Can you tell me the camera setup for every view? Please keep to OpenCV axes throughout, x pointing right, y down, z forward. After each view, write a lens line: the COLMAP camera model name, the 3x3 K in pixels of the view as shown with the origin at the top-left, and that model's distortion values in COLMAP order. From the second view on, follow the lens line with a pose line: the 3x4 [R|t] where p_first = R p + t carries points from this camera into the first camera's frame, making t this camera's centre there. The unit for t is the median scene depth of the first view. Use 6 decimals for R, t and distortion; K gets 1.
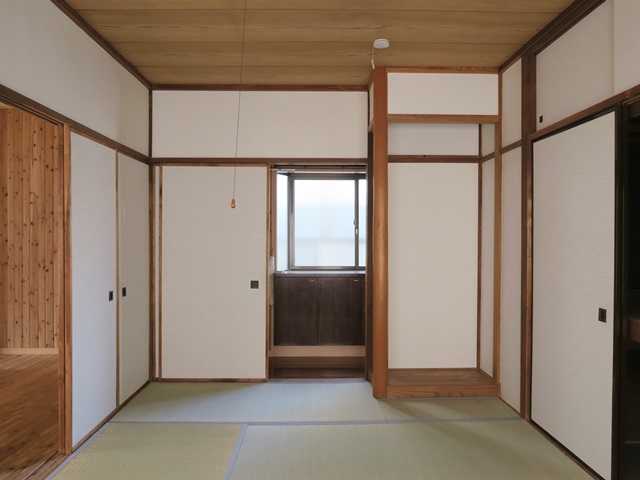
lens RADIAL K [[491.2, 0, 320.0], [0, 491.2, 240.0], [0, 0, 1]] dist [-0.011278, -0.005744]
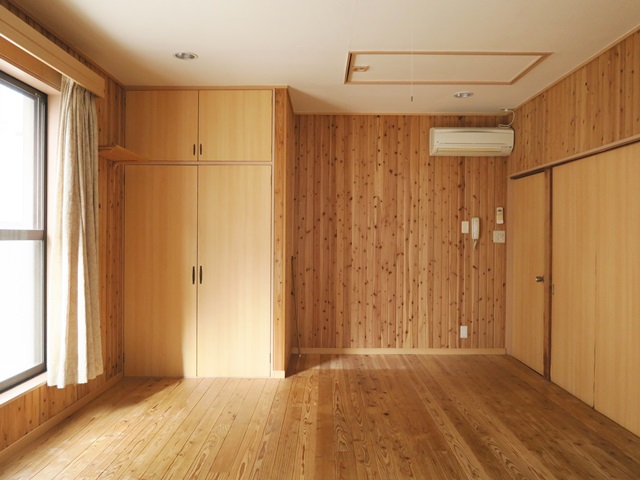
lens RADIAL K [[491.2, 0, 320.0], [0, 491.2, 240.0], [0, 0, 1]] dist [-0.011278, -0.005744]
pose [[0.999812, 0.001590, -0.019310, -0.686363], [-0.001609, 0.999998, -0.000970, -0.004959], [0.019308, 0.001001, 0.999813, -0.033501]]
